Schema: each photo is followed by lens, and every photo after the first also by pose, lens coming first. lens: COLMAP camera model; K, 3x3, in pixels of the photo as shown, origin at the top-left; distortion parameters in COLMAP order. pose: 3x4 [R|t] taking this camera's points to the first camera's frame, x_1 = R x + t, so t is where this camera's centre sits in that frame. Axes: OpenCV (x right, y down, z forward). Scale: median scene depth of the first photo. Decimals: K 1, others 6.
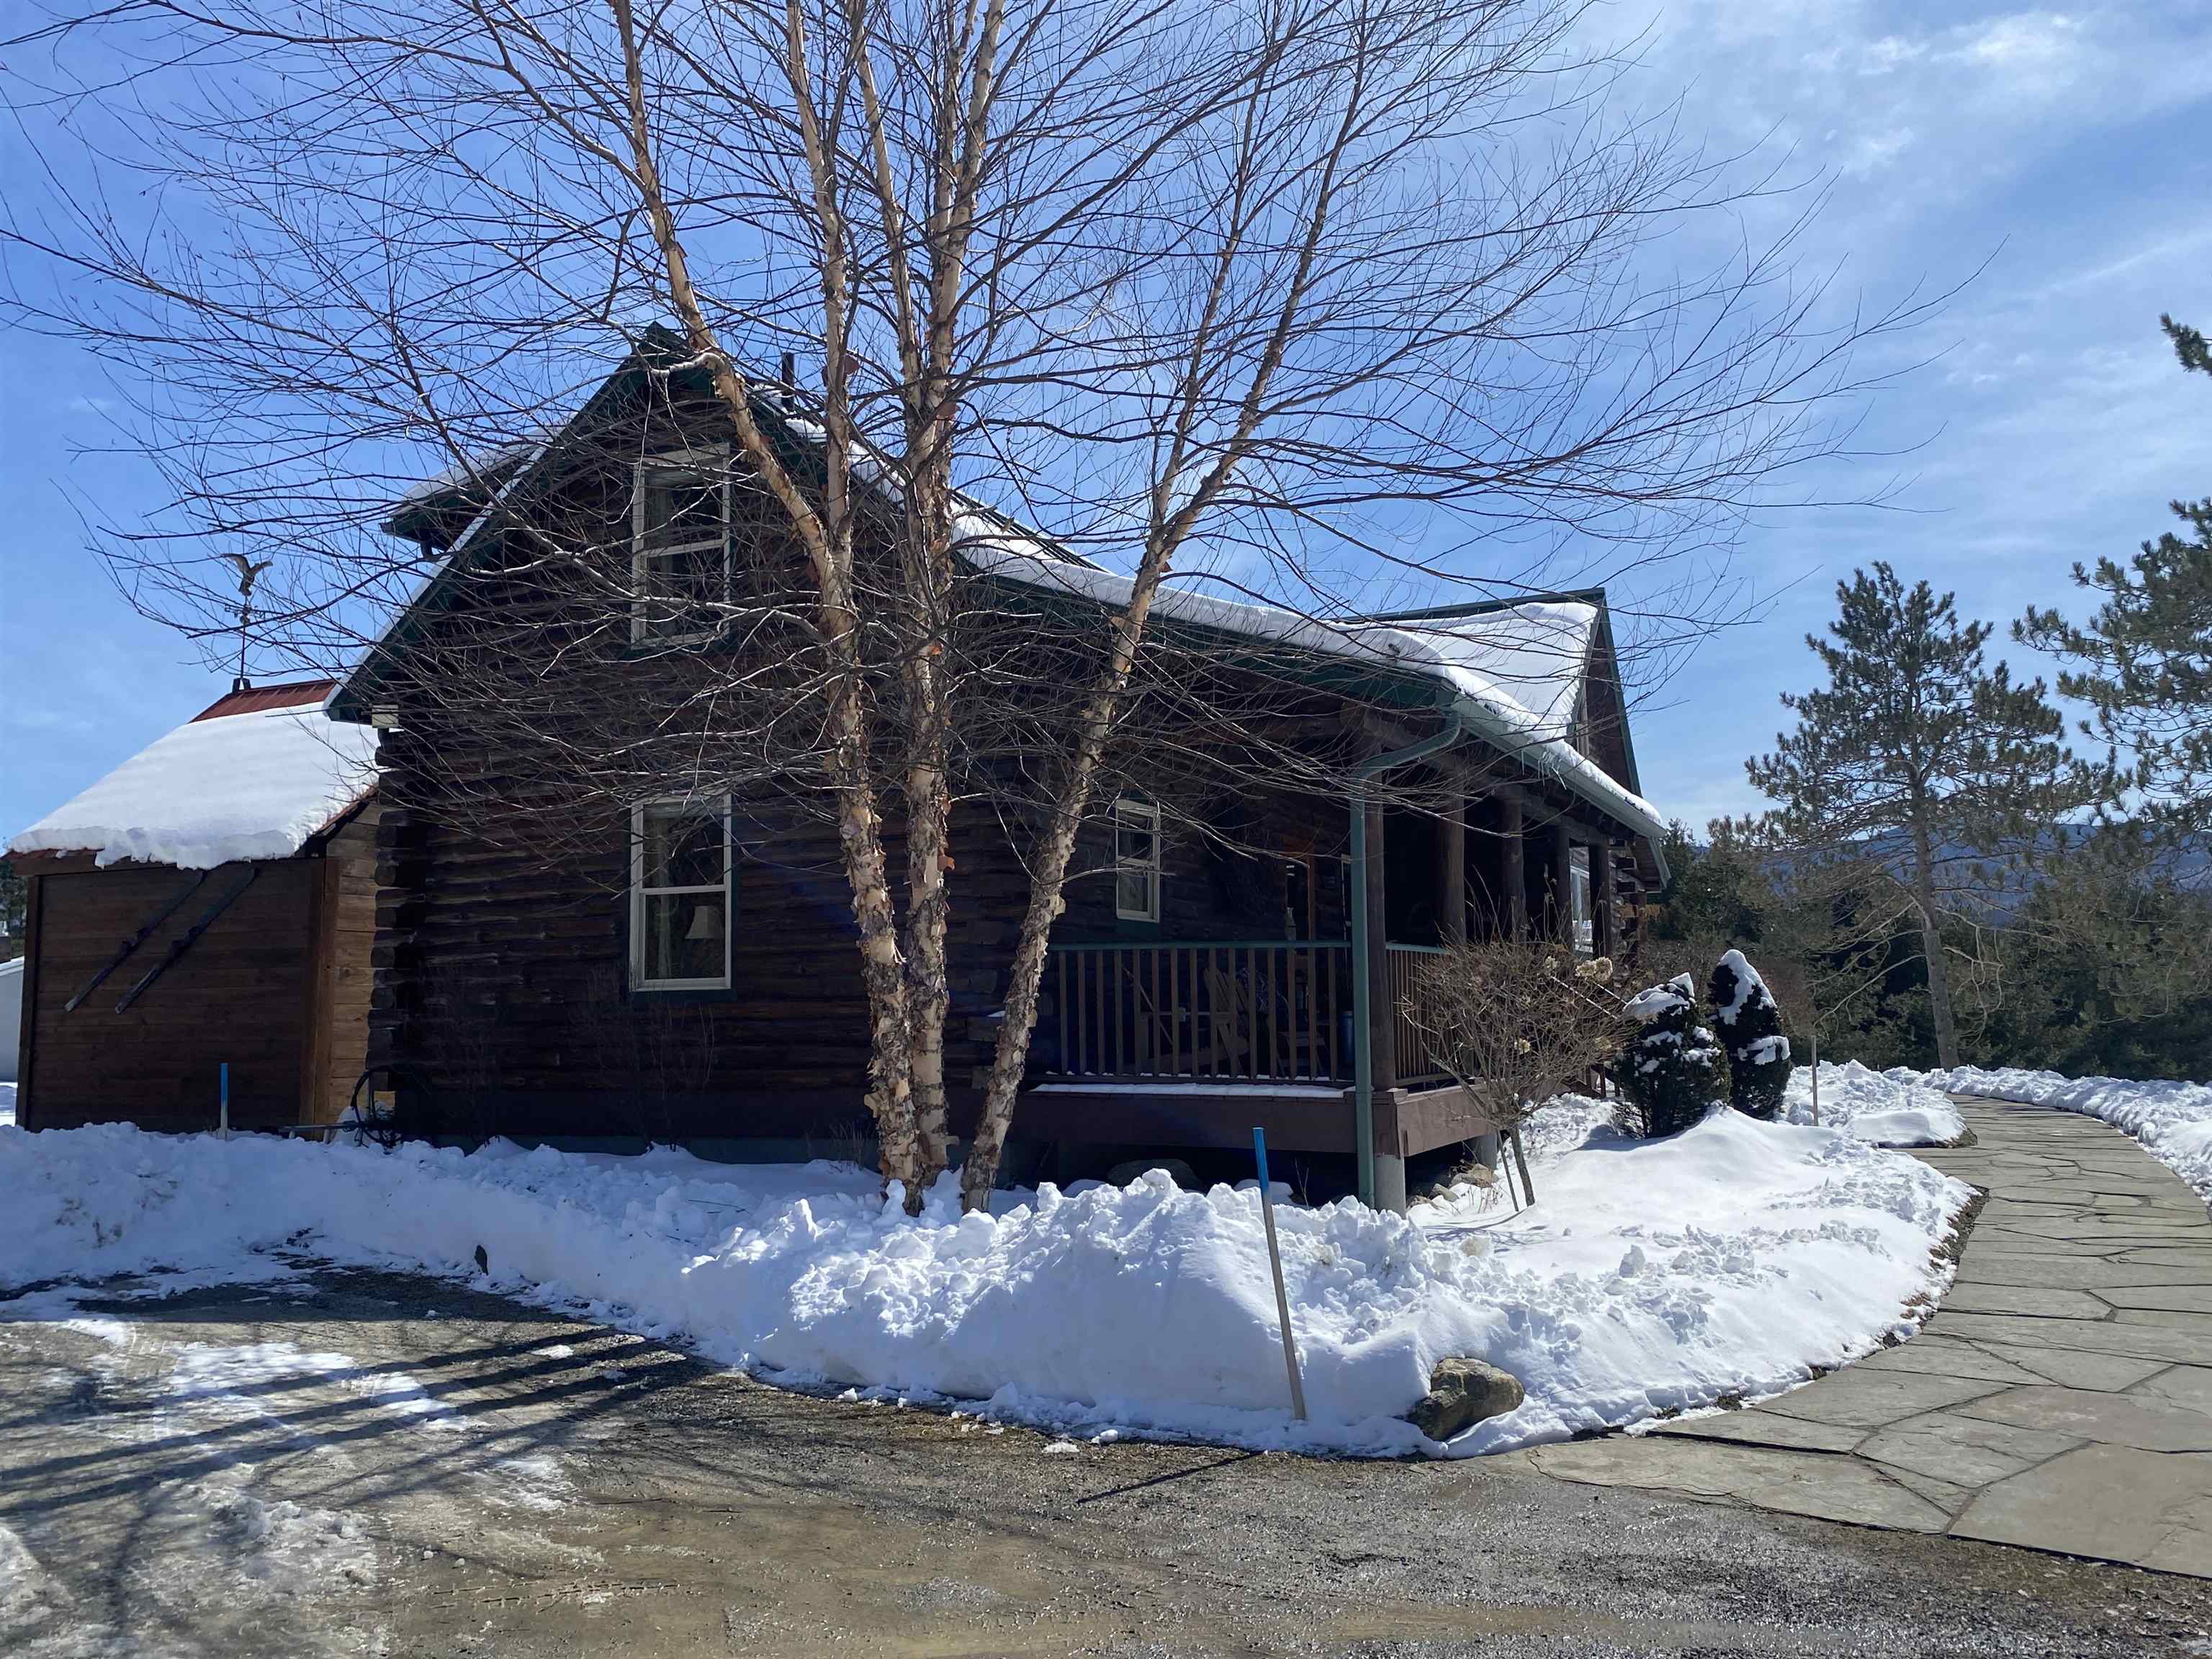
lens RADIAL K [[1821.3, 0, 1113.0], [0, 1821.3, 829.3], [0, 0, 1]] dist [-0.007775, -0.002145]
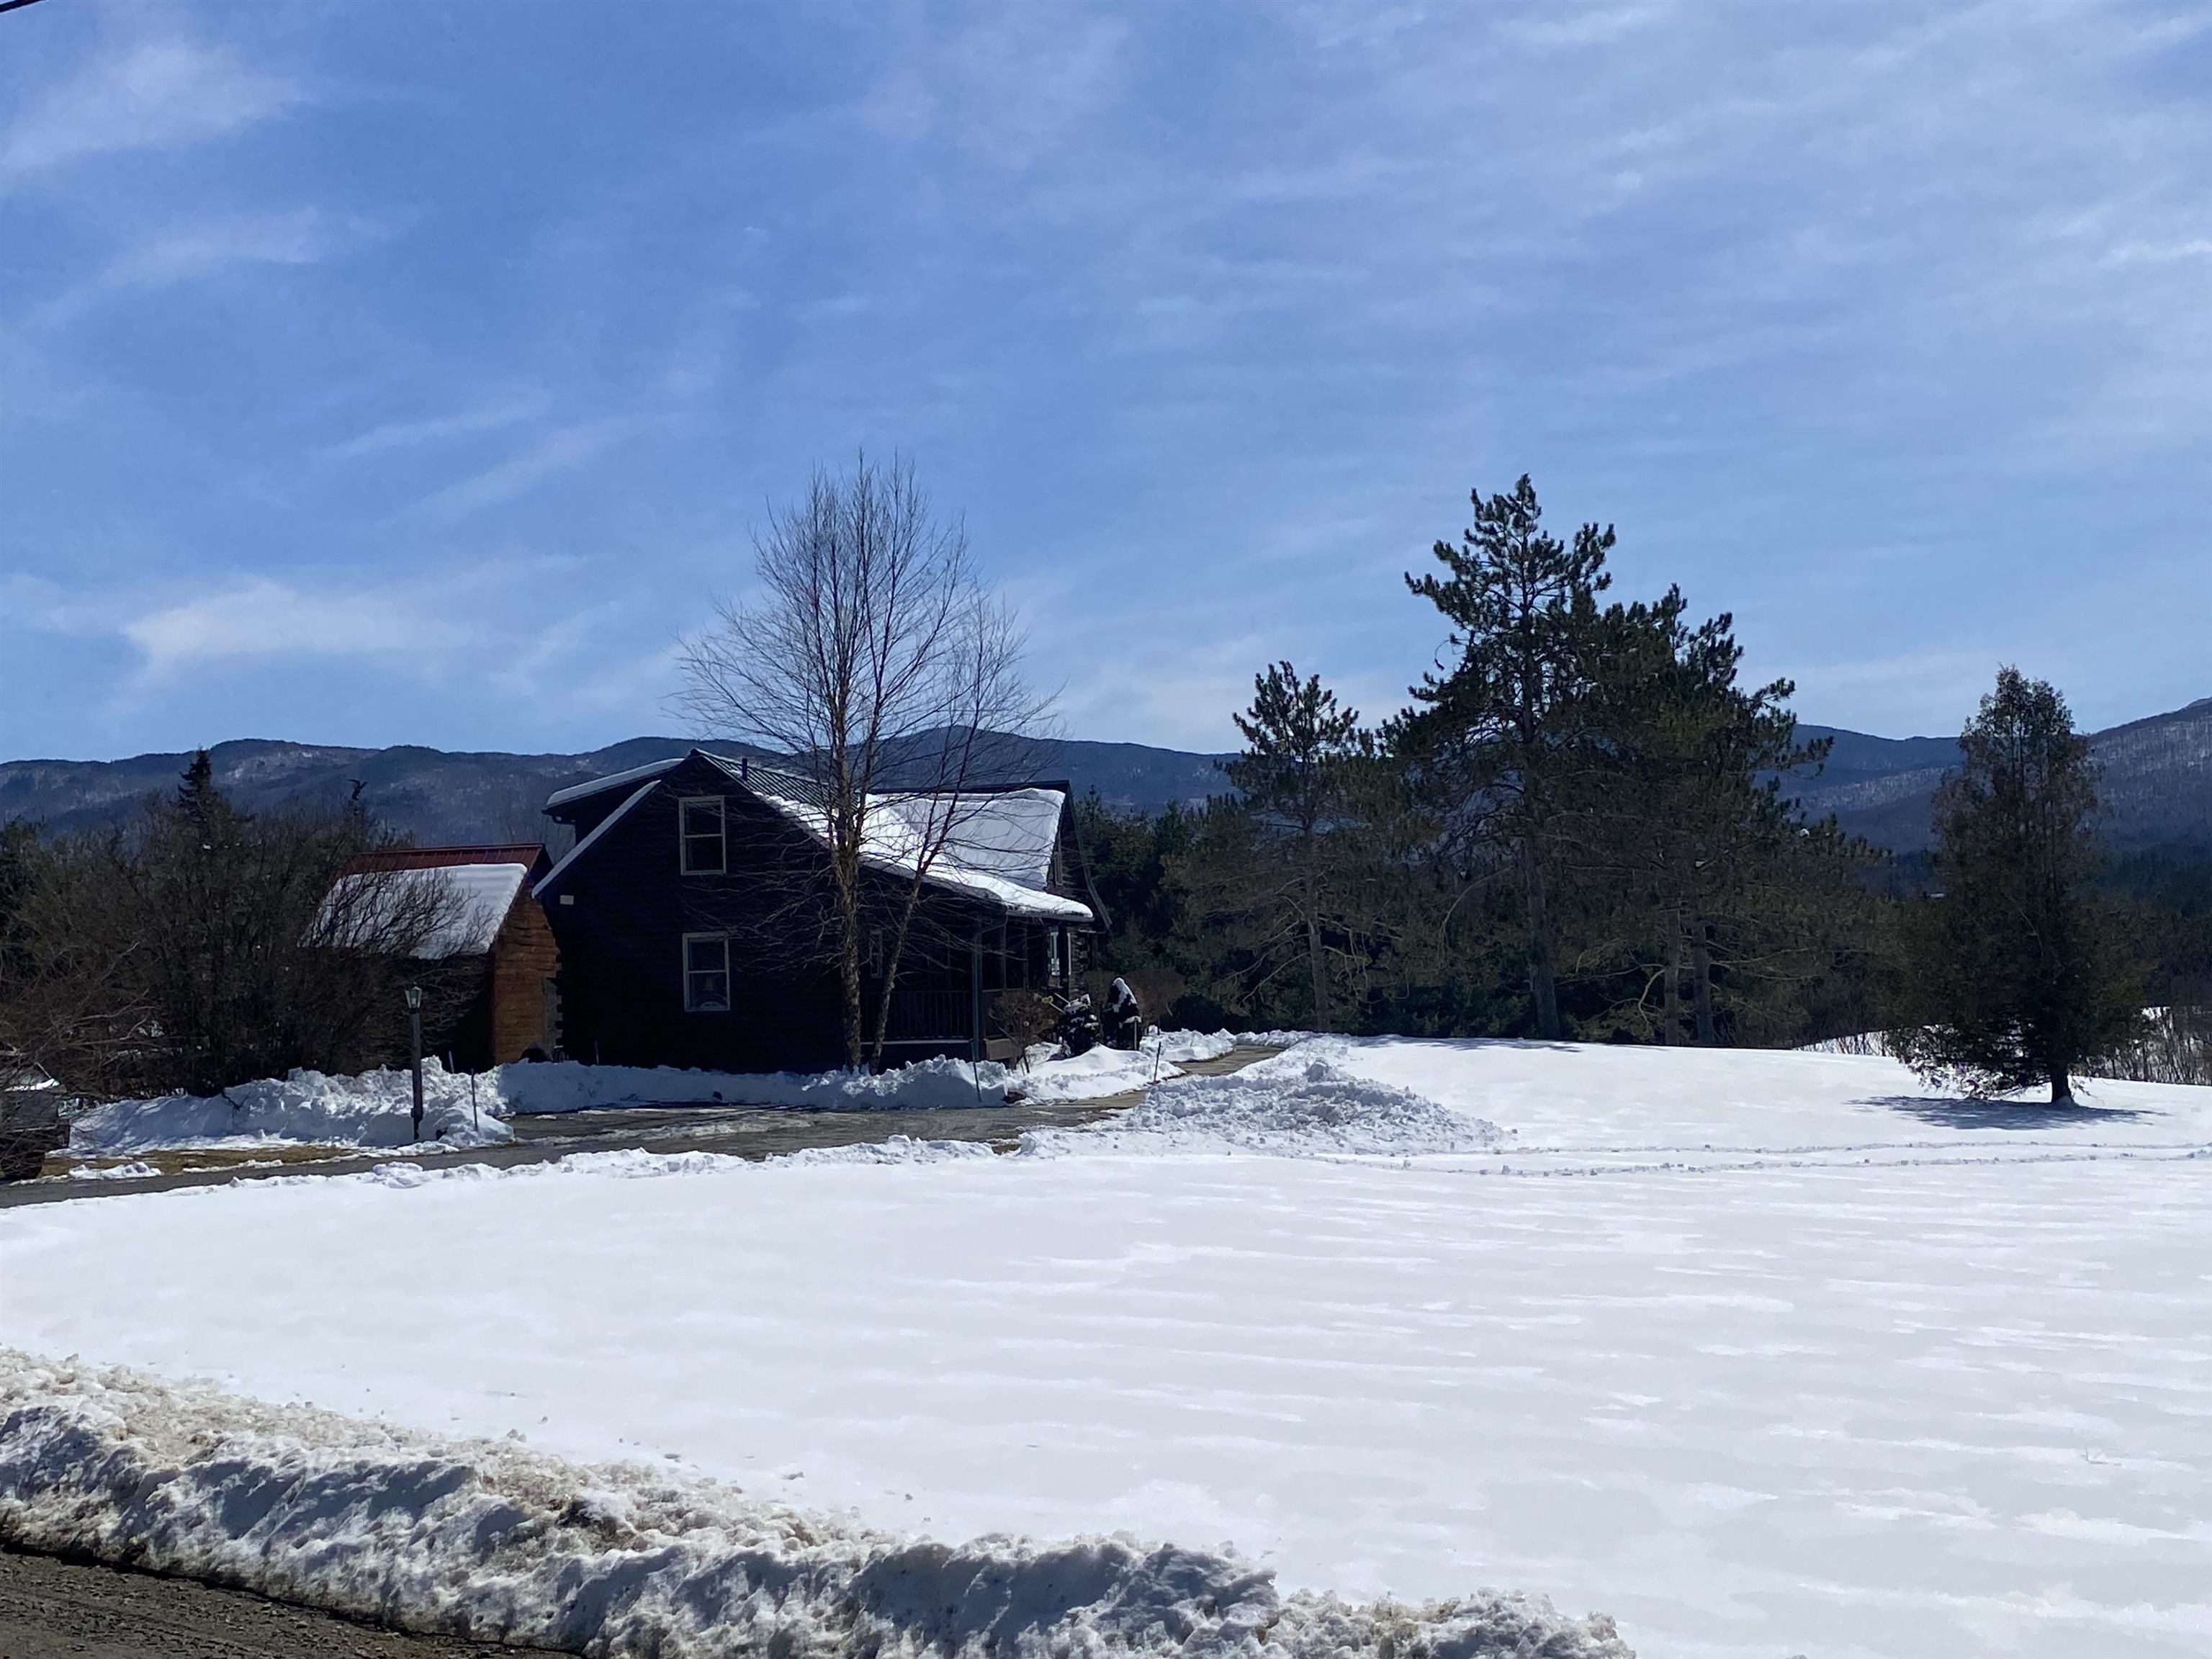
lens RADIAL K [[2647.3, 0, 1106.1], [0, 2647.3, 831.2], [0, 0, 1]] dist [-0.006017, 0.000000]
pose [[0.968447, -0.003575, 0.249193, -0.609065], [-0.007714, 0.998988, 0.044310, -0.325680], [-0.249099, -0.044834, 0.967440, -2.689732]]
